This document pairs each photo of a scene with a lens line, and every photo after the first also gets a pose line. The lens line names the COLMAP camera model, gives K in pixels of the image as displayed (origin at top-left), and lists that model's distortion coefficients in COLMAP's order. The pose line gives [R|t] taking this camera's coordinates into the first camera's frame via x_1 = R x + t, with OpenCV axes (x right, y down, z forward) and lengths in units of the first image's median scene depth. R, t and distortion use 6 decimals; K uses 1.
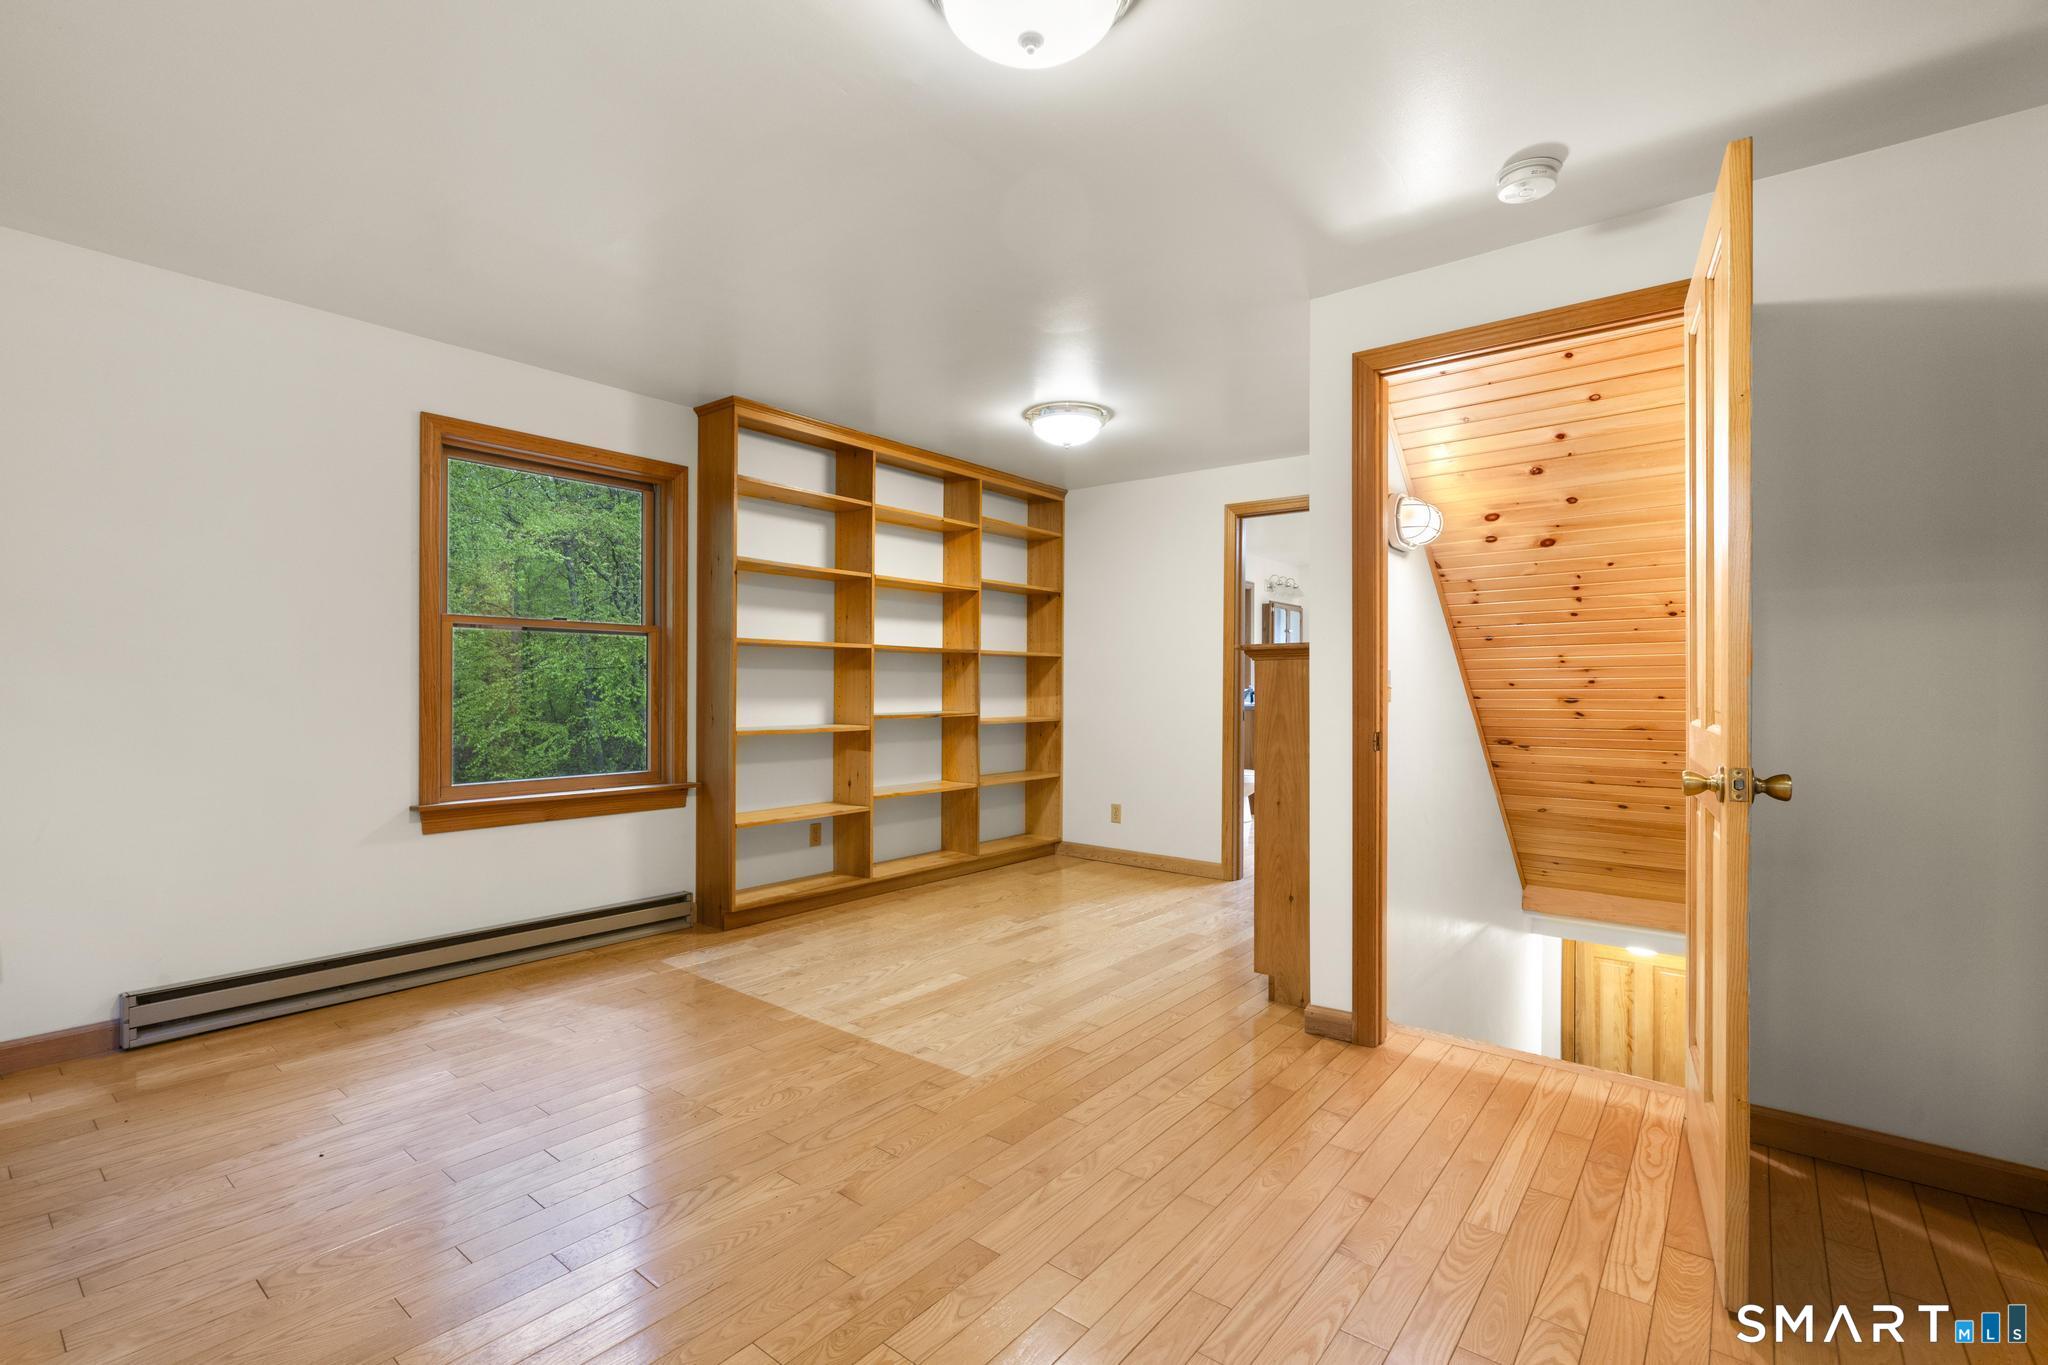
lens RADIAL K [[917.6, 0, 1025.5], [0, 917.6, 686.1], [0, 0, 1]] dist [-0.002014, -0.000065]
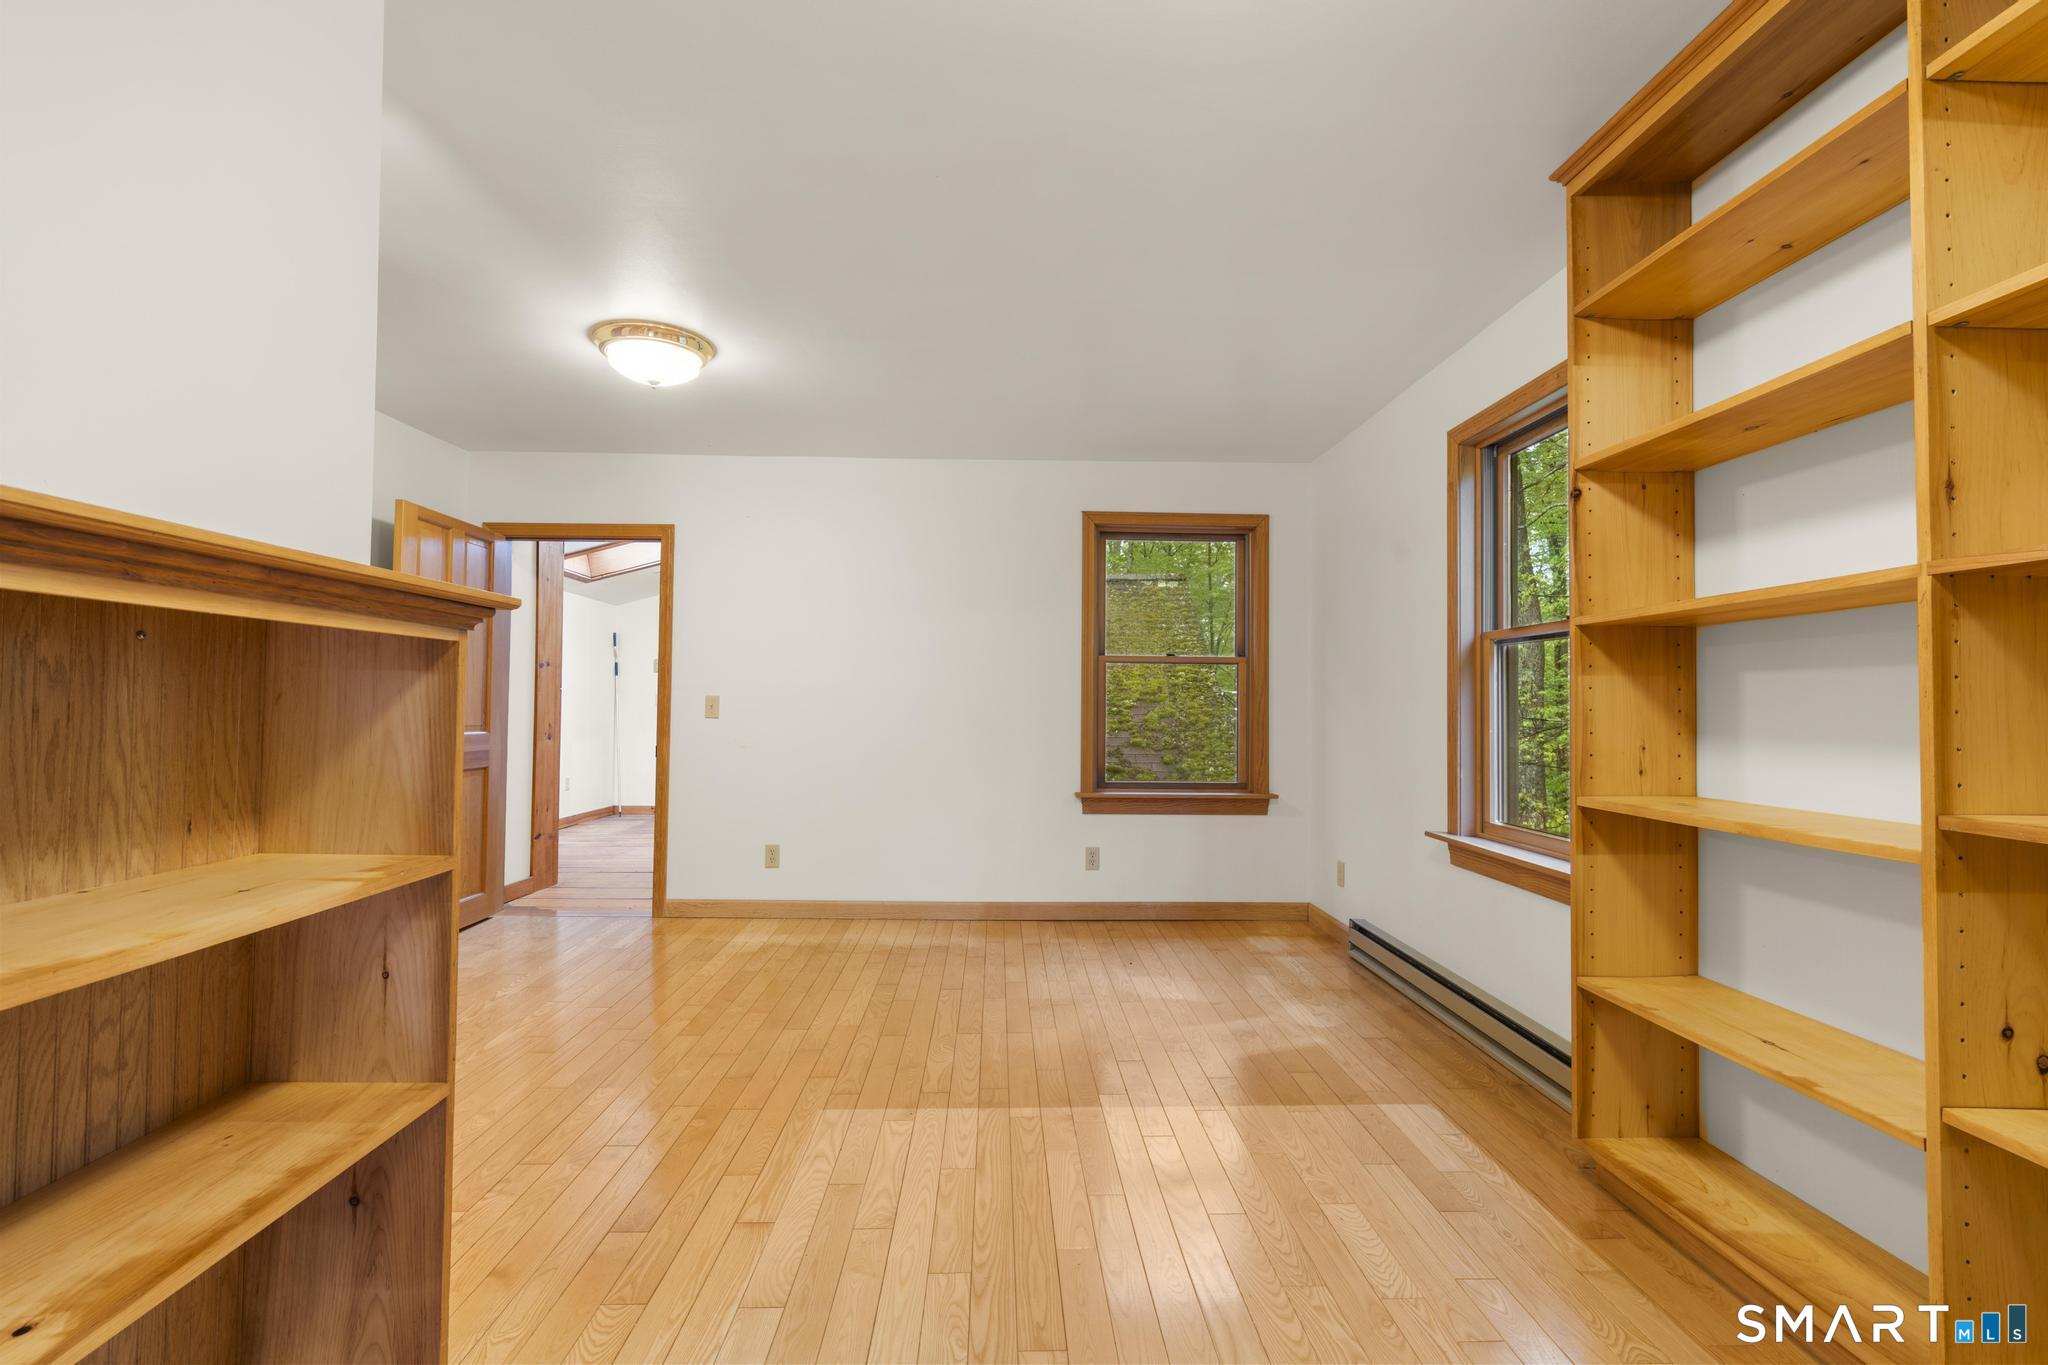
lens RADIAL K [[917.6, 0, 1026.3], [0, 917.6, 684.8], [0, 0, 1]] dist [-0.002014, -0.000065]
pose [[-0.760228, -0.028084, -0.649049, 0.362027], [-0.012898, 0.999521, -0.028142, 0.005905], [0.649528, -0.013023, -0.760226, 1.644152]]
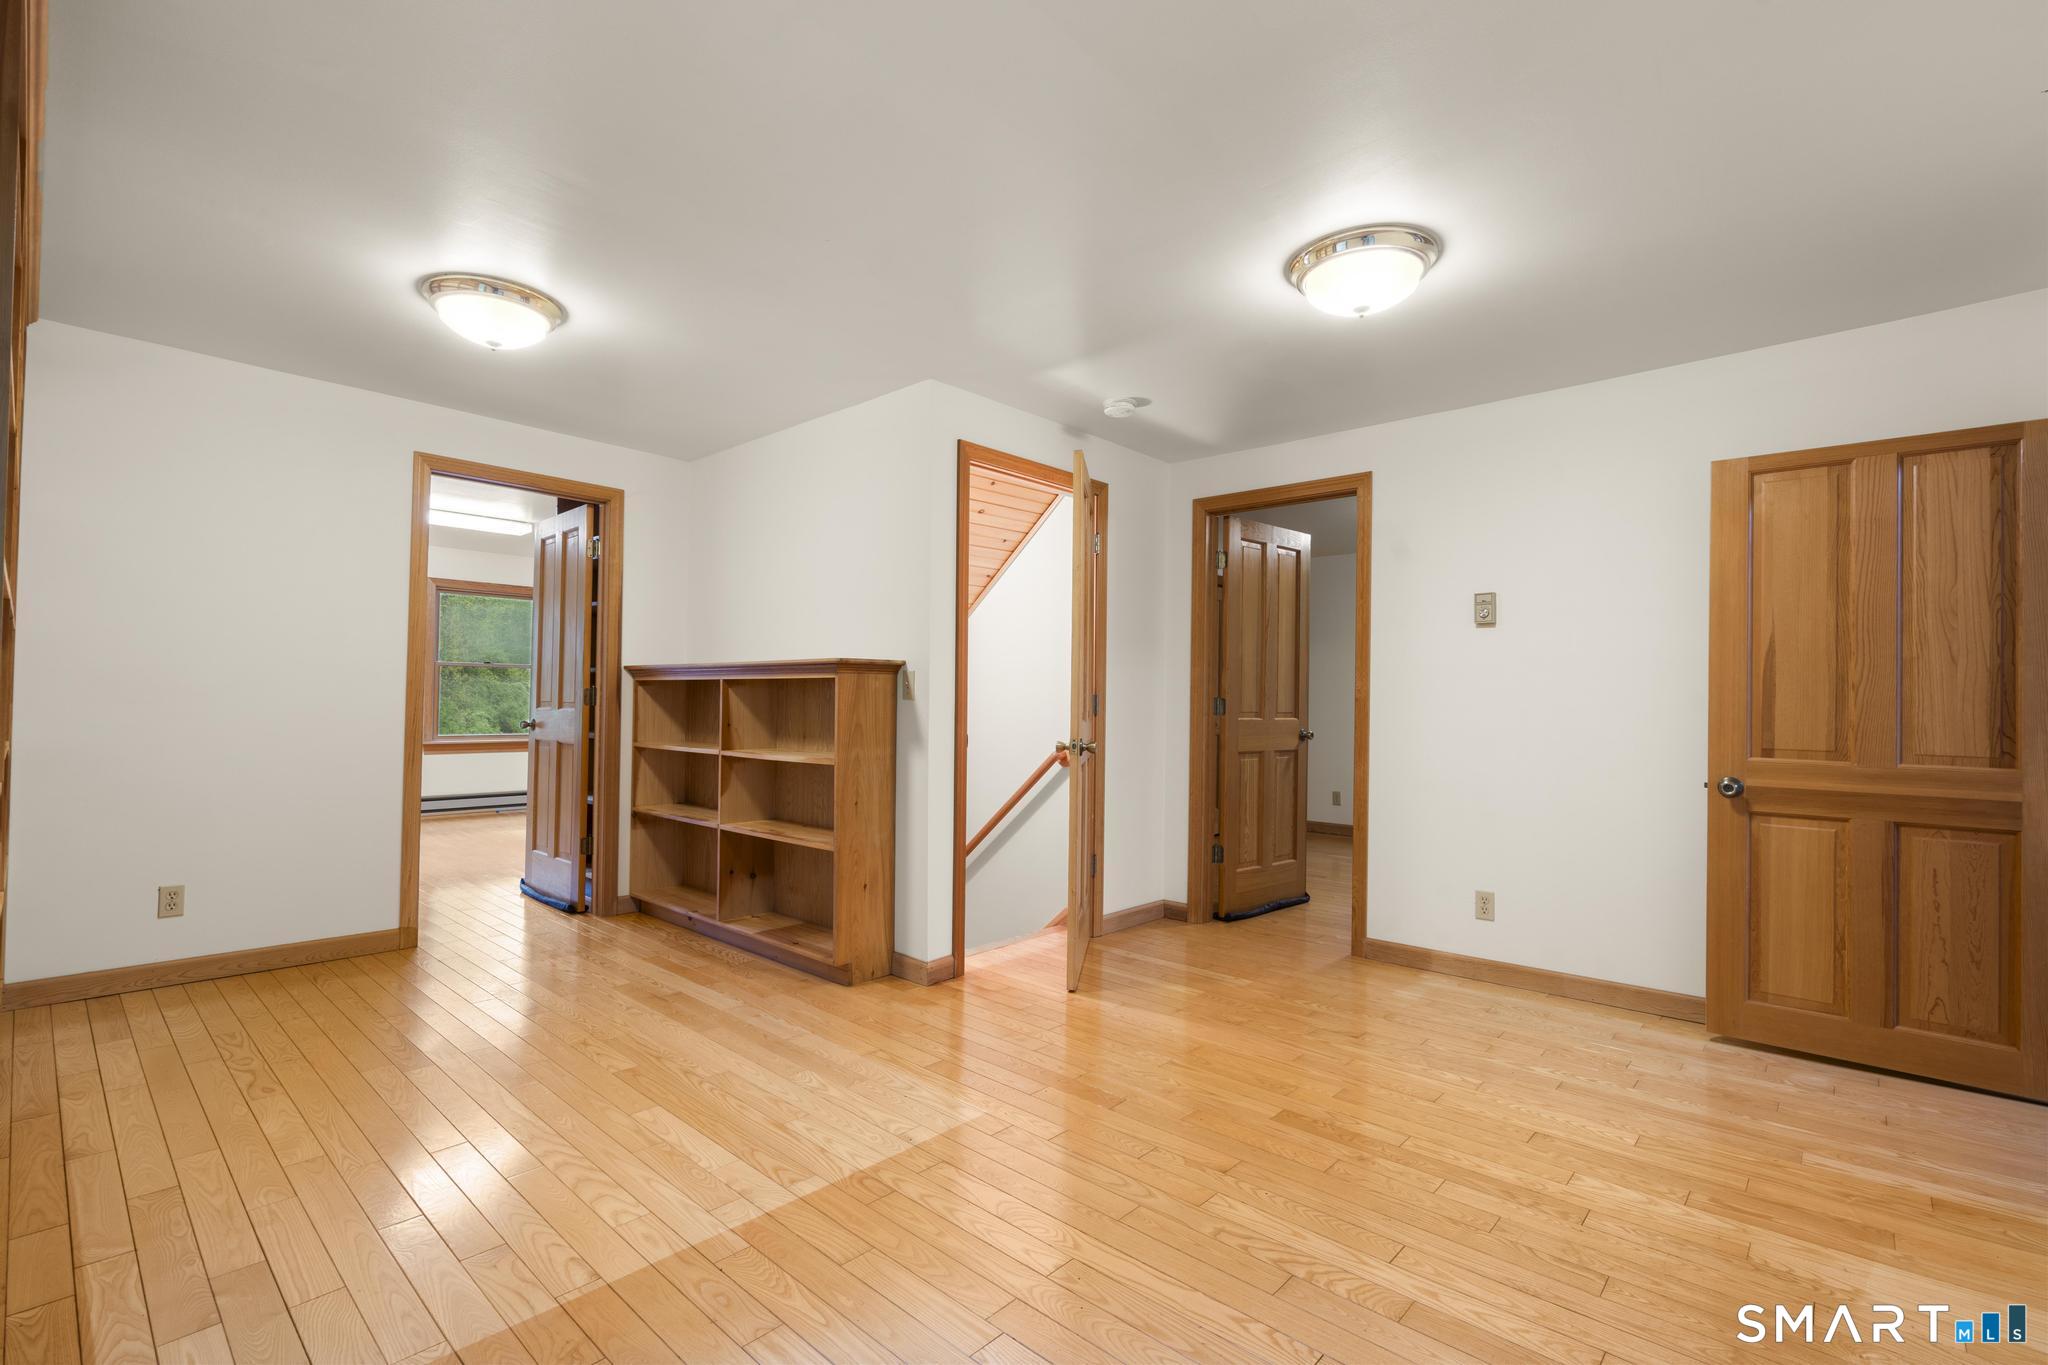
lens RADIAL K [[917.6, 0, 1021.5], [0, 917.6, 688.7], [0, 0, 1]] dist [-0.002014, -0.000065]
pose [[0.067623, 0.010089, 0.997660, -0.884844], [-0.014623, 0.999851, -0.009120, -0.003034], [-0.997604, -0.013972, 0.067761, 0.796492]]
